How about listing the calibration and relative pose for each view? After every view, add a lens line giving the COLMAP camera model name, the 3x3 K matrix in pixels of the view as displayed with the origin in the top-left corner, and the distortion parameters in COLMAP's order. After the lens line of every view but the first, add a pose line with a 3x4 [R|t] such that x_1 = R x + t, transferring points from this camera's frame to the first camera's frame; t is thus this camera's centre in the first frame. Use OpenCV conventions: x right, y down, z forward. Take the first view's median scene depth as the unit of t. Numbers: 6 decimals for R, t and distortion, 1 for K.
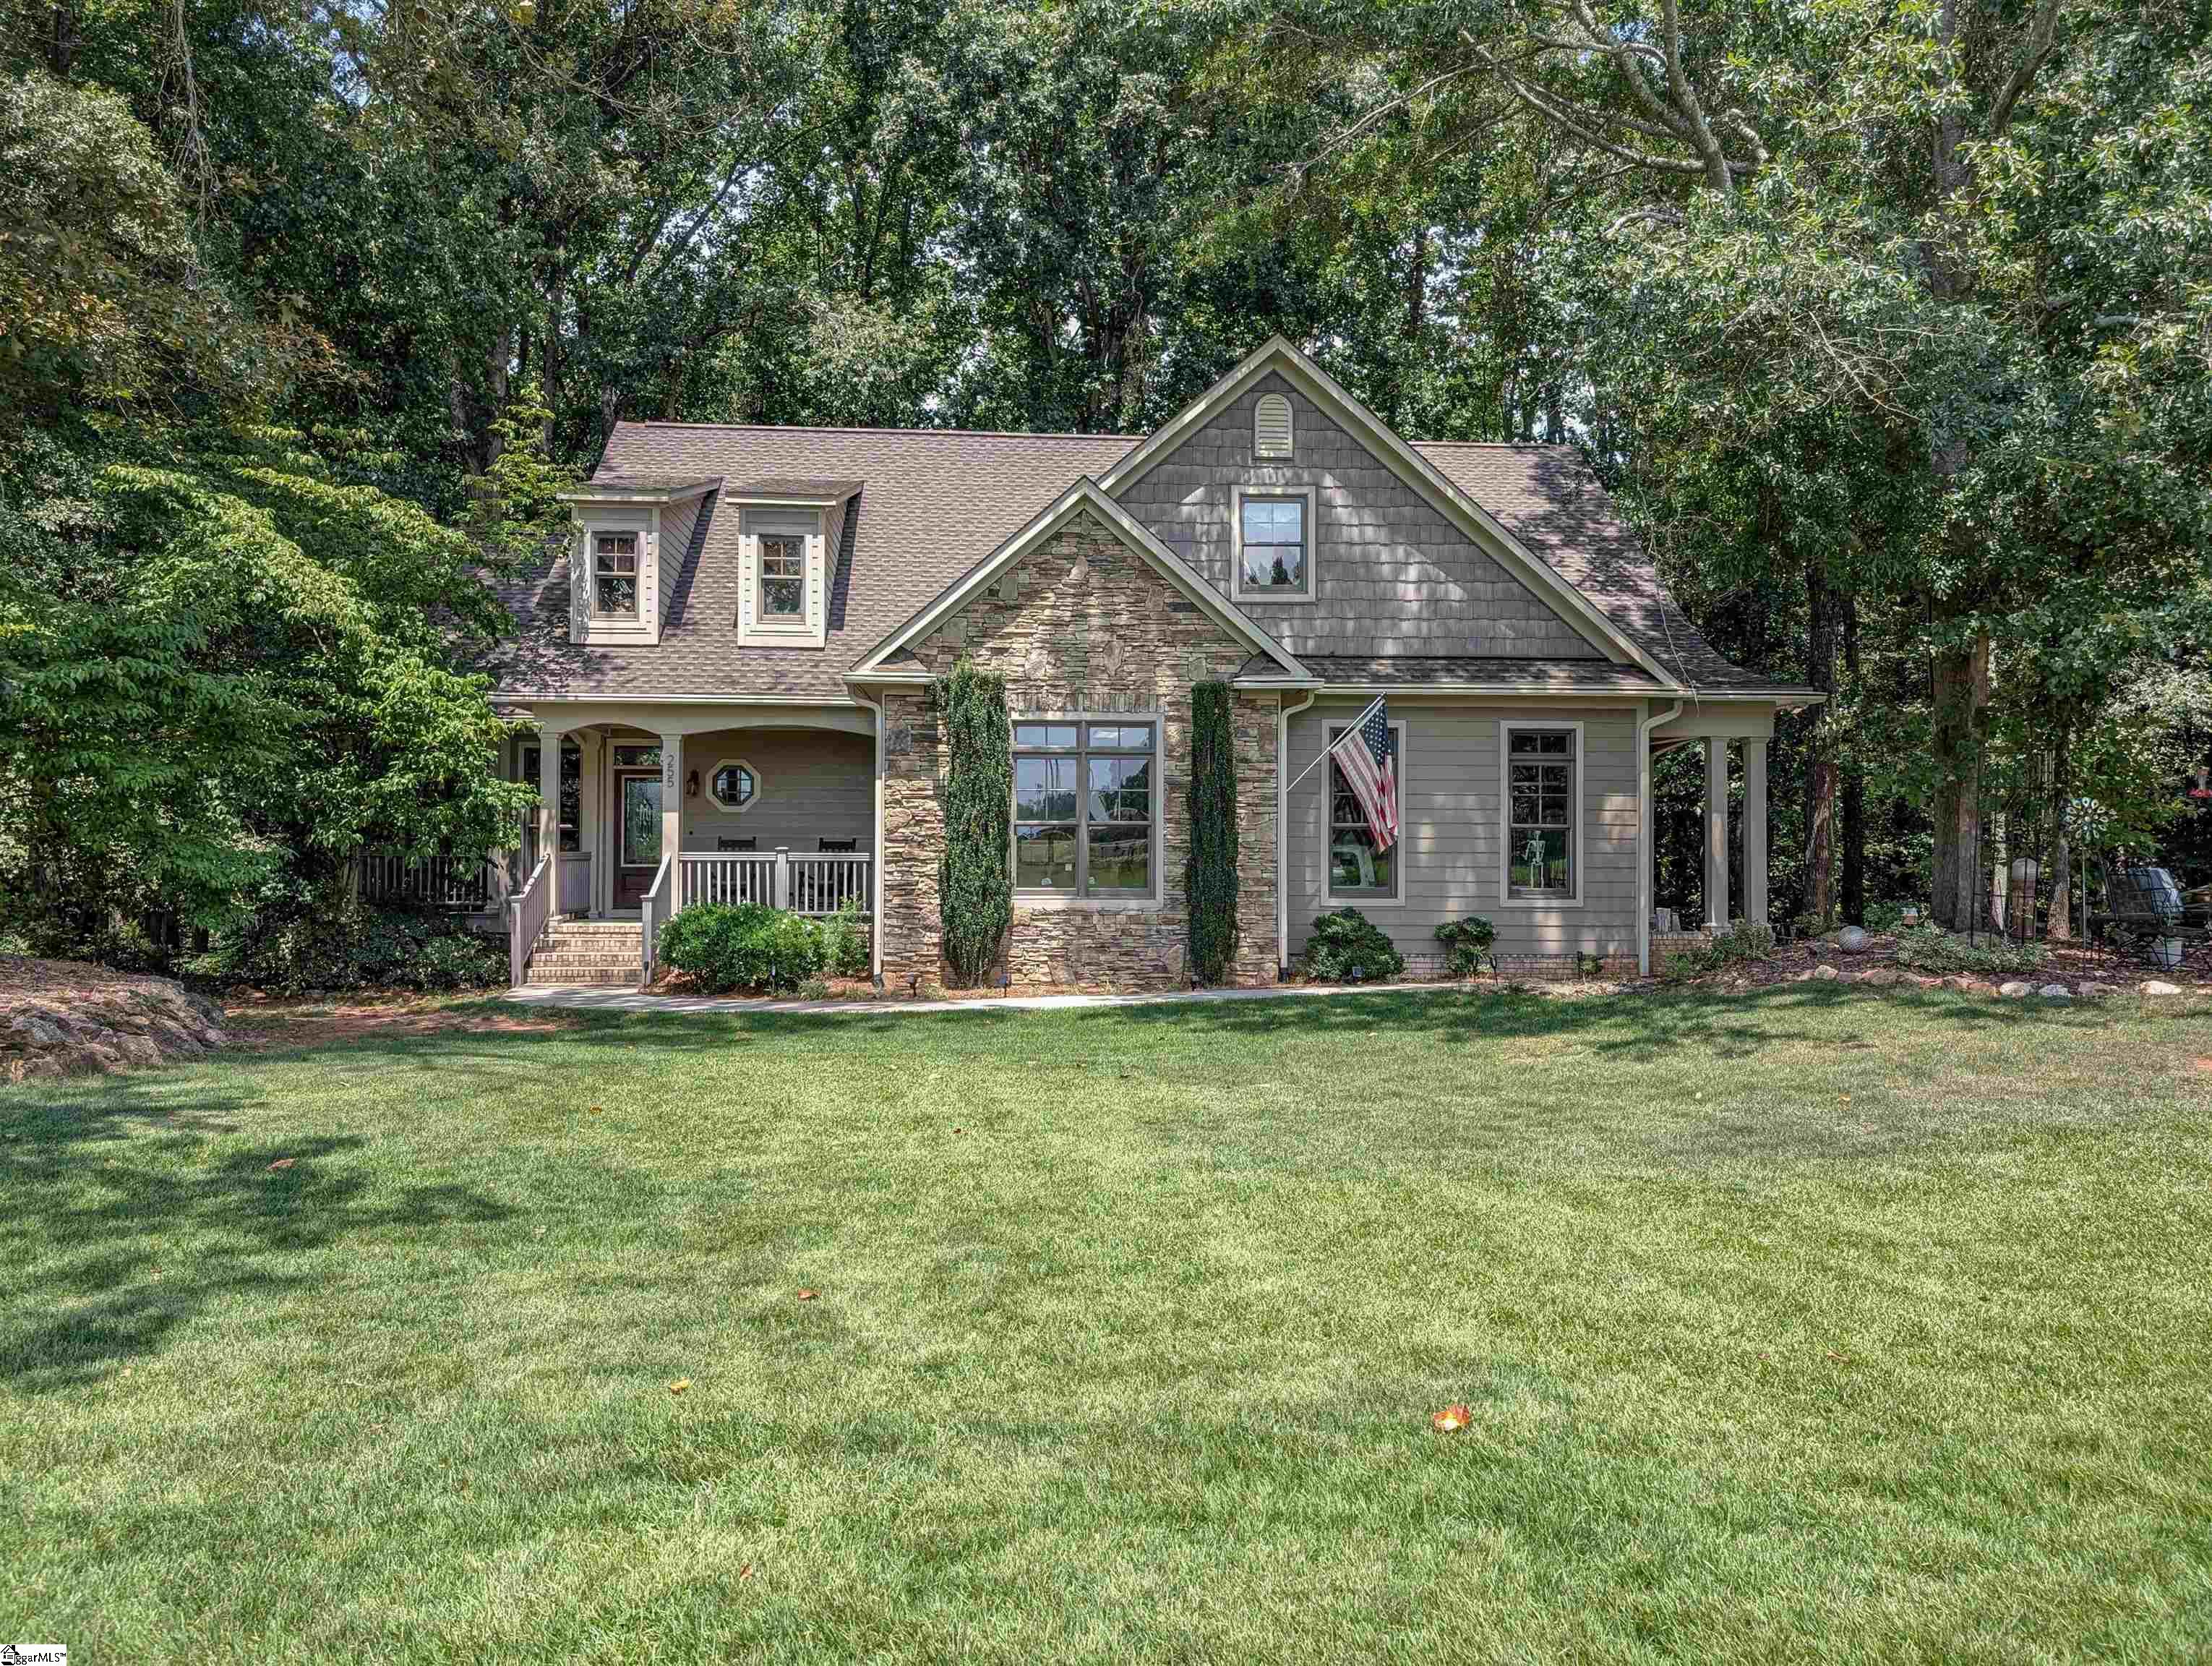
lens RADIAL K [[1451.7, 0, 1106.0], [0, 1451.7, 833.0], [0, 0, 1]] dist [0.003040, -0.001172]
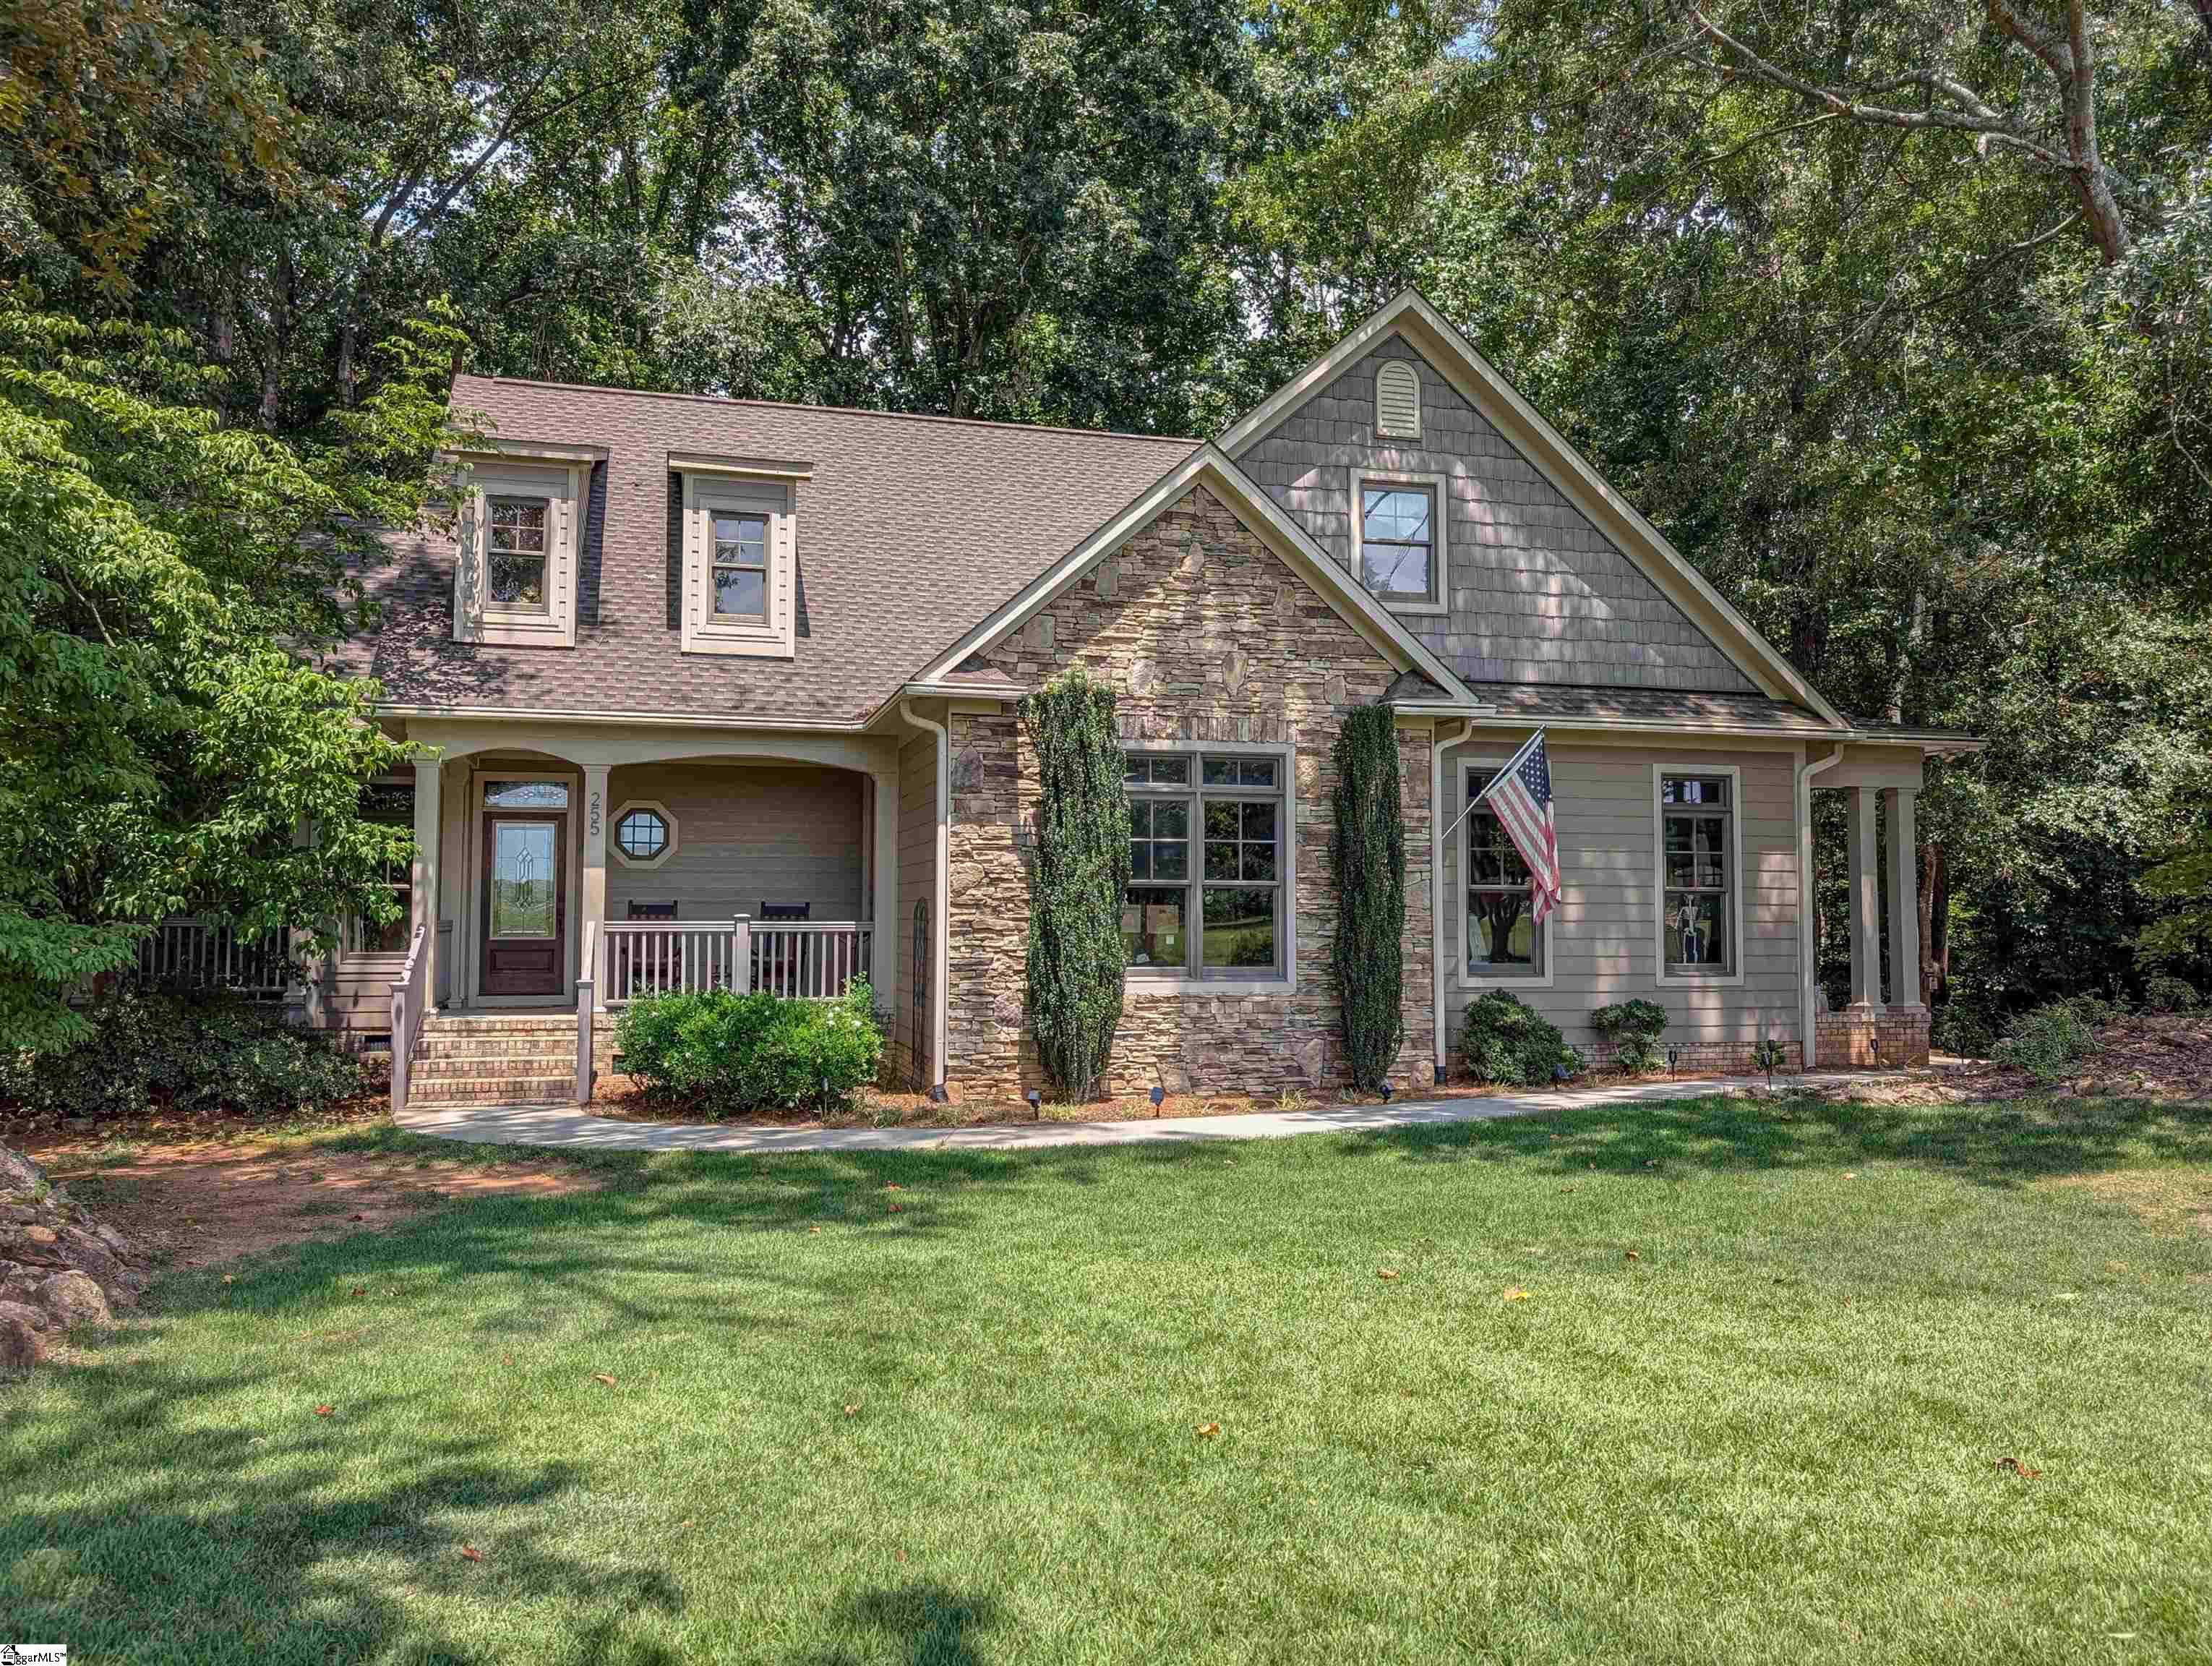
lens RADIAL K [[1549.4, 0, 1106.0], [0, 1549.4, 833.0], [0, 0, 1]] dist [0.003643, 0.001493]
pose [[0.984976, 0.009532, 0.172428, -0.197206], [-0.002038, 0.999048, -0.043588, 0.002381], [-0.172680, 0.042582, 0.984057, 0.180757]]
